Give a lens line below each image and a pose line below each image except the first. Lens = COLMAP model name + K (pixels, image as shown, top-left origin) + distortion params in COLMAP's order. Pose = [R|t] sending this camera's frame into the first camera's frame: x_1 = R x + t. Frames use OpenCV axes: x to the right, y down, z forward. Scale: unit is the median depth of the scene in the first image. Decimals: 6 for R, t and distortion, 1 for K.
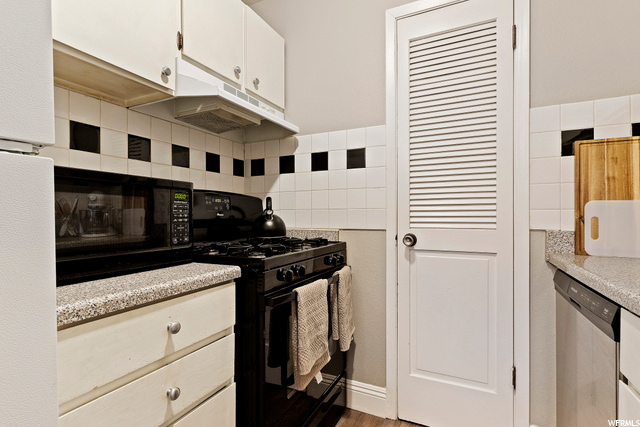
lens RADIAL K [[307.6, 0, 319.7], [0, 307.6, 215.6], [0, 0, 1]] dist [0.000392, -0.000435]
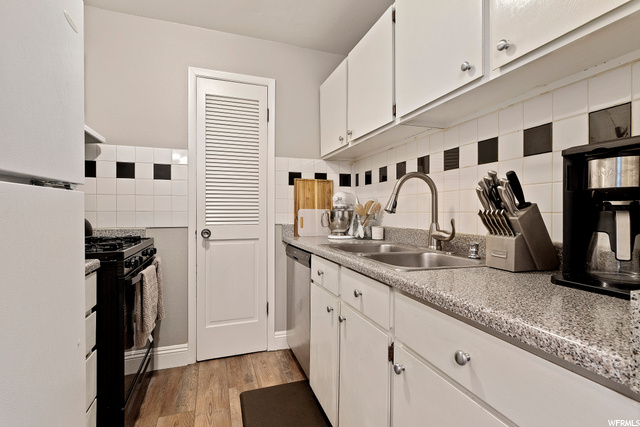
lens RADIAL K [[307.6, 0, 319.7], [0, 307.6, 215.6], [0, 0, 1]] dist [0.000392, -0.000435]
pose [[0.691300, -0.007028, 0.722534, -0.437571], [-0.002118, 0.999929, 0.011752, -0.026005], [-0.722565, -0.009655, 0.691236, -0.435787]]
